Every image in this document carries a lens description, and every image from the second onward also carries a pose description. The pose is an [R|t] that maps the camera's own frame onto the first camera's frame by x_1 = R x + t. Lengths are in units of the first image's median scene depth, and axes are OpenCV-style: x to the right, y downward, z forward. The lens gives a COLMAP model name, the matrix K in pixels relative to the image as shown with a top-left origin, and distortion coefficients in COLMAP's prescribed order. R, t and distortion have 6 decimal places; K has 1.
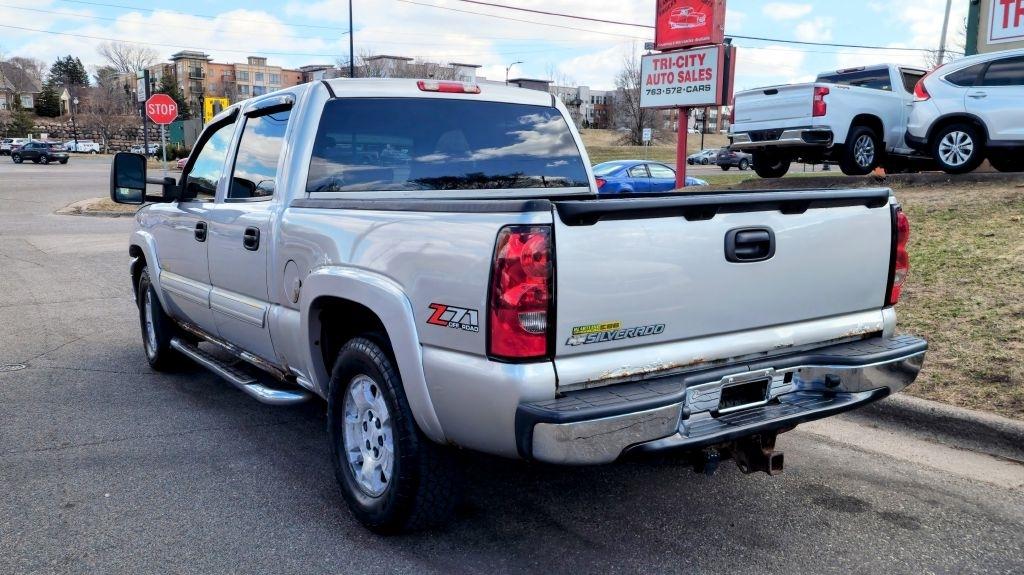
lens RADIAL K [[931.8, 0, 543.5], [0, 931.8, 318.4], [0, 0, 1]] dist [0.076851, 0.000000]
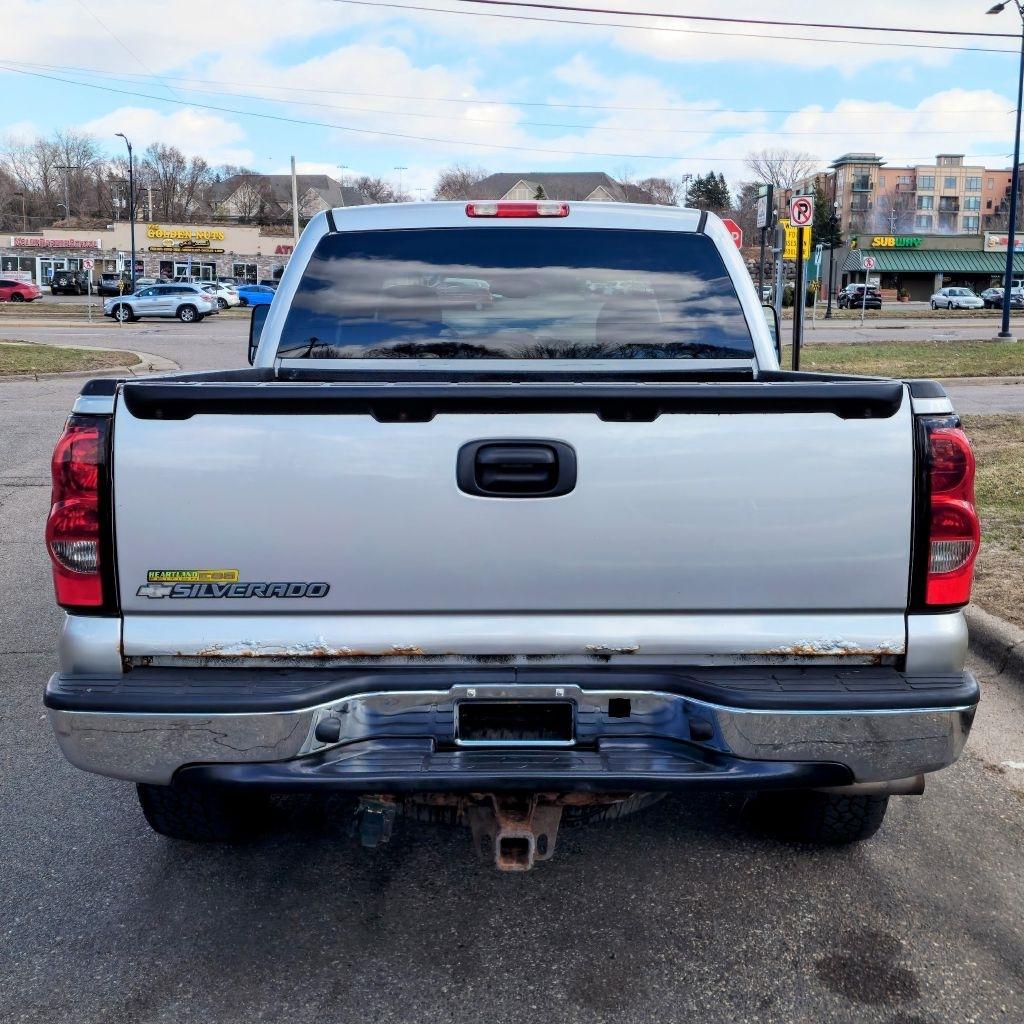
lens RADIAL K [[1368.0, 0, 531.8], [0, 1368.0, 449.3], [0, 0, 1]] dist [0.102414, 0.000000]
pose [[0.823348, 0.065399, -0.563756, 0.622147], [-0.099347, 0.994609, -0.029713, -0.057409], [0.558774, 0.080471, 0.825407, 0.251342]]
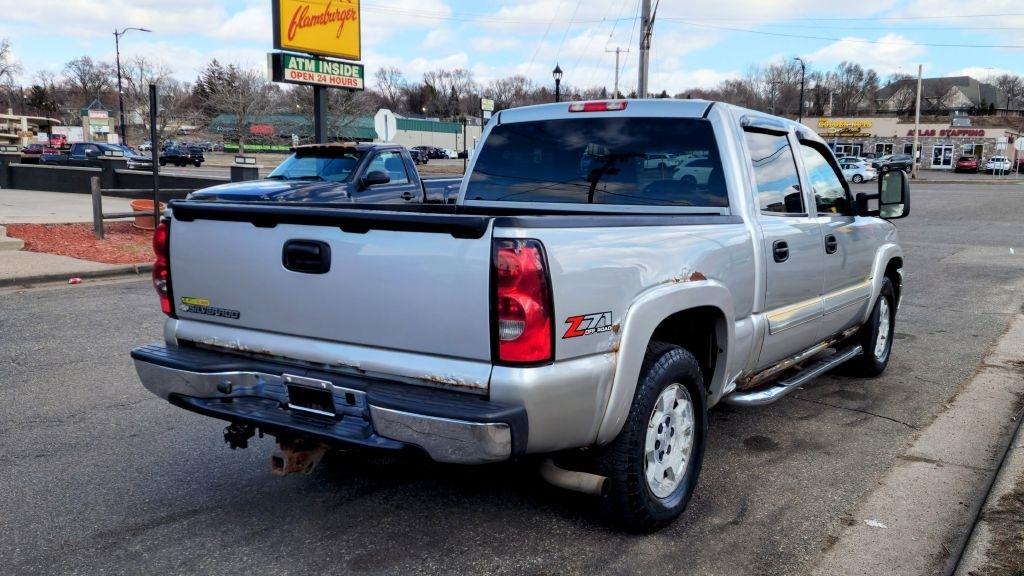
lens RADIAL K [[931.8, 0, 561.3], [0, 931.8, 304.7], [0, 0, 1]] dist [0.076851, 0.000000]
pose [[0.379145, 0.140801, -0.914562, 1.129273], [-0.166086, 0.982660, 0.082432, -0.138819], [0.910310, 0.120643, 0.395956, 0.738110]]
